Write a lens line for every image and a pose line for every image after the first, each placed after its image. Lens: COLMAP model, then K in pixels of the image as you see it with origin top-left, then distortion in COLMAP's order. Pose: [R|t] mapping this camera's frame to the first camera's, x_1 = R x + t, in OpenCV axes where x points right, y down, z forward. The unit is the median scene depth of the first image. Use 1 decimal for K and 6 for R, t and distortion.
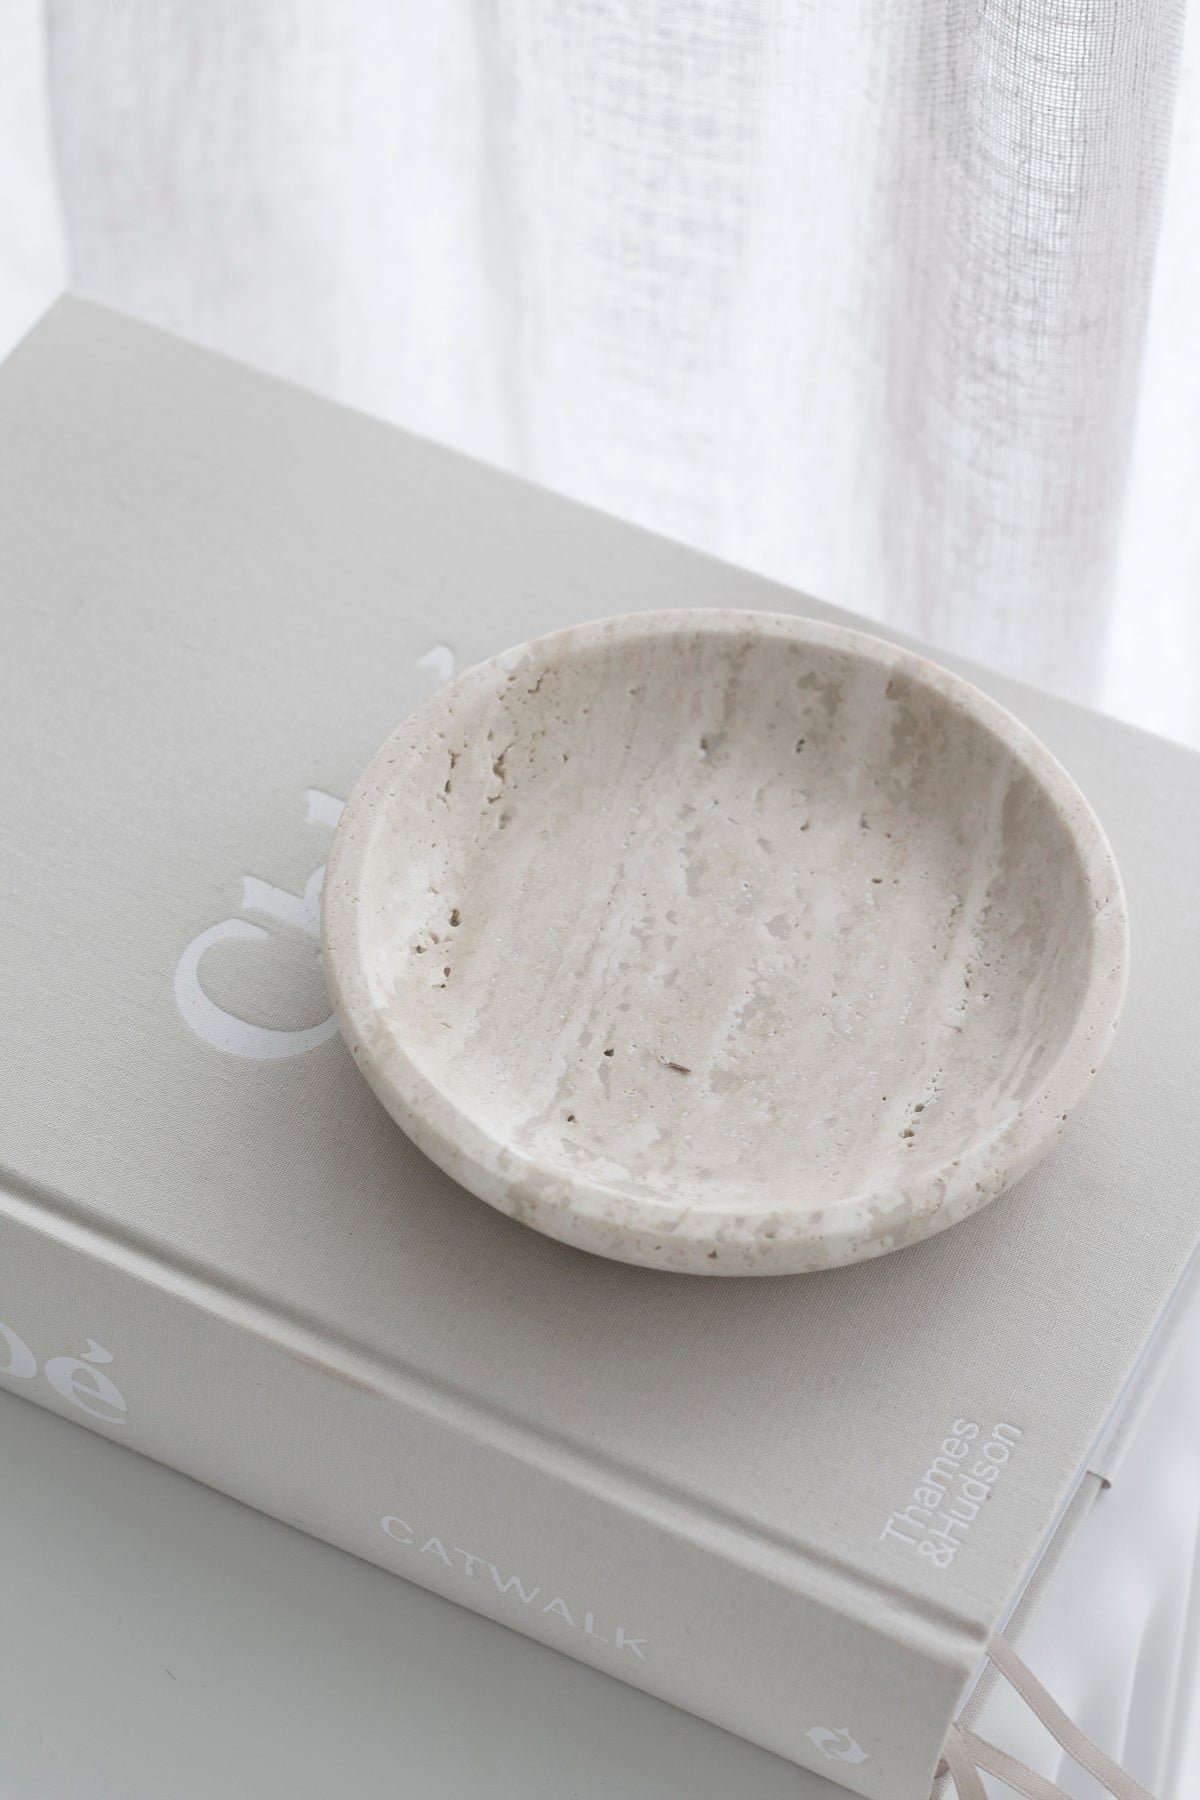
lens RADIAL K [[4518.9, 0, 600.4], [0, 4518.9, 894.5], [0, 0, 1]] dist [-0.126759, 0.000000]
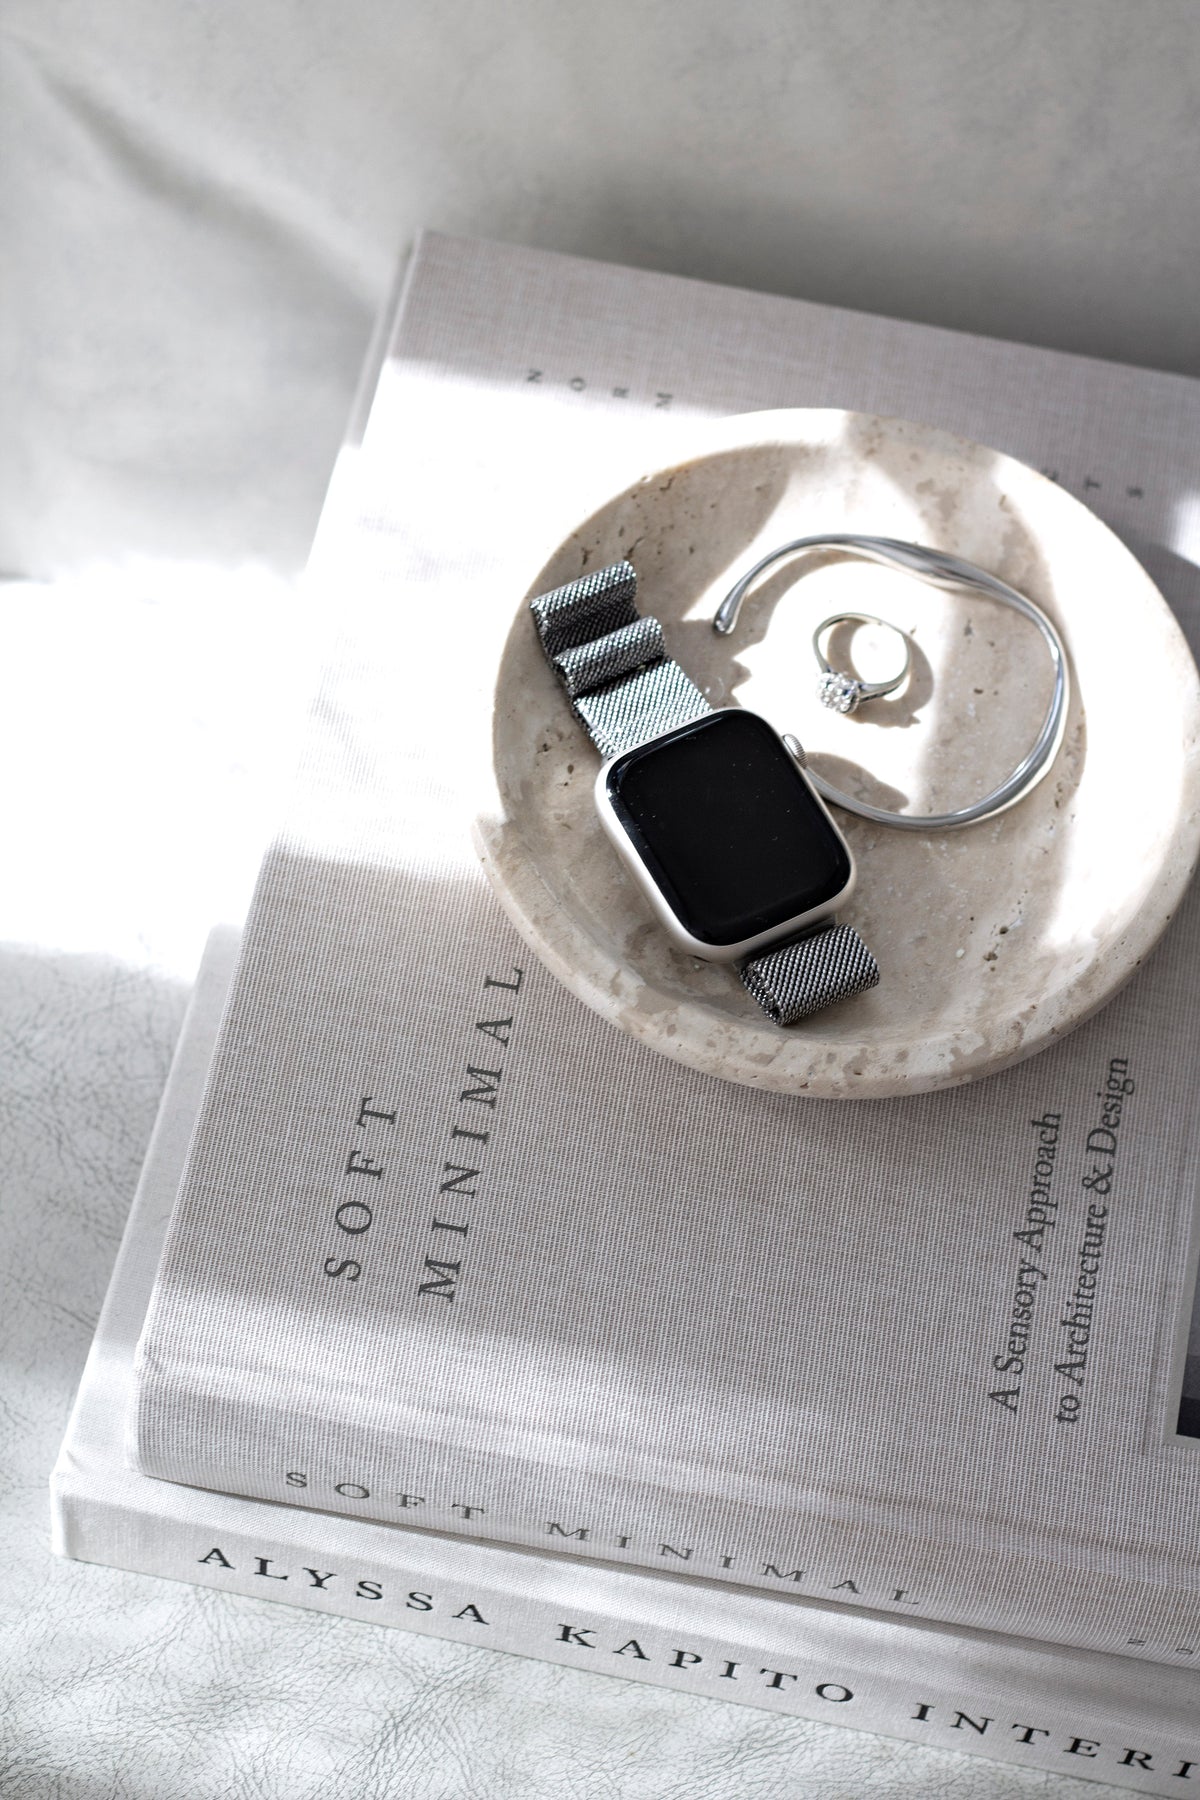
lens RADIAL K [[4518.9, 0, 599.0], [0, 4518.9, 899.8], [0, 0, 1]] dist [-0.126759, 0.000000]
pose [[0.998399, 0.056219, -0.006168, -0.018777], [-0.053678, 0.976280, 0.209751, -0.176225], [0.017814, -0.209084, 0.977735, -0.047969]]
